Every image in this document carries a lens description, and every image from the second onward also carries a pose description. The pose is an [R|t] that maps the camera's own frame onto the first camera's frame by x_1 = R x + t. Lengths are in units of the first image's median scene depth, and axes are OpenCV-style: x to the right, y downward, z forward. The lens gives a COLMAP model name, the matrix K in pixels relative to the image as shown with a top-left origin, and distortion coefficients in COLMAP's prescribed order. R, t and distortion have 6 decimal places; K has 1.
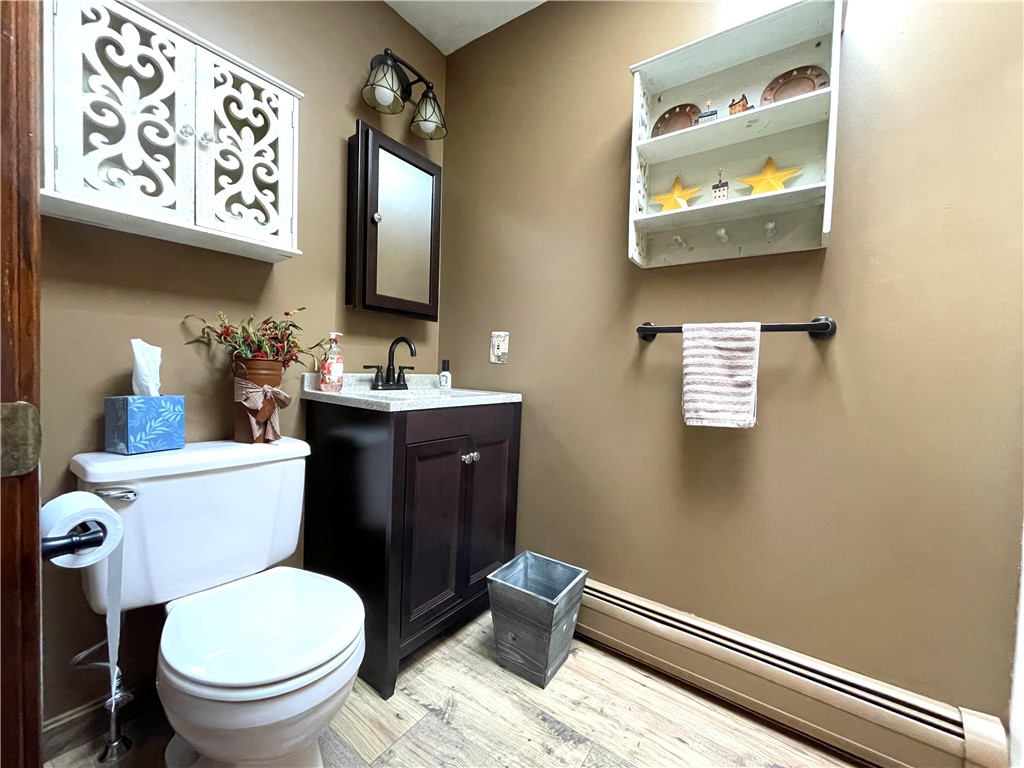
lens RADIAL K [[413.2, 0, 514.1], [0, 413.2, 380.6], [0, 0, 1]] dist [-0.002697, -0.000124]
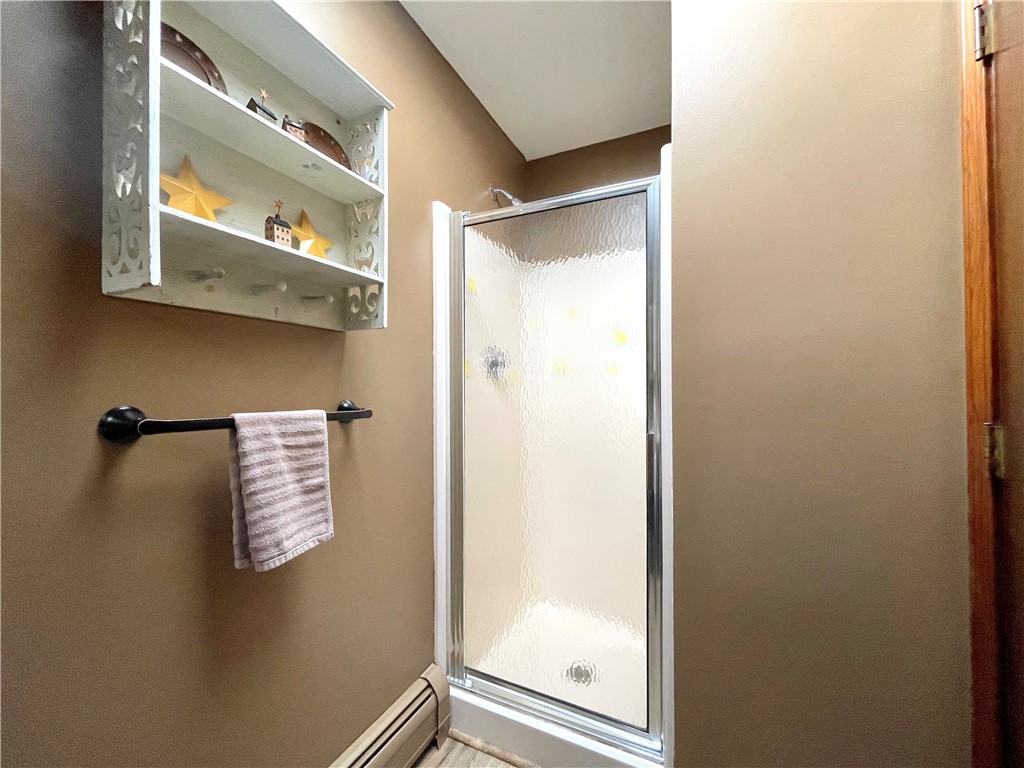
lens RADIAL K [[413.2, 0, 515.2], [0, 413.2, 387.3], [0, 0, 1]] dist [-0.002697, -0.000124]
pose [[-0.168834, -0.025099, 0.985325, -0.290249], [0.032087, 0.999006, 0.030946, -0.195432], [-0.985122, 0.036841, -0.167861, 0.731297]]
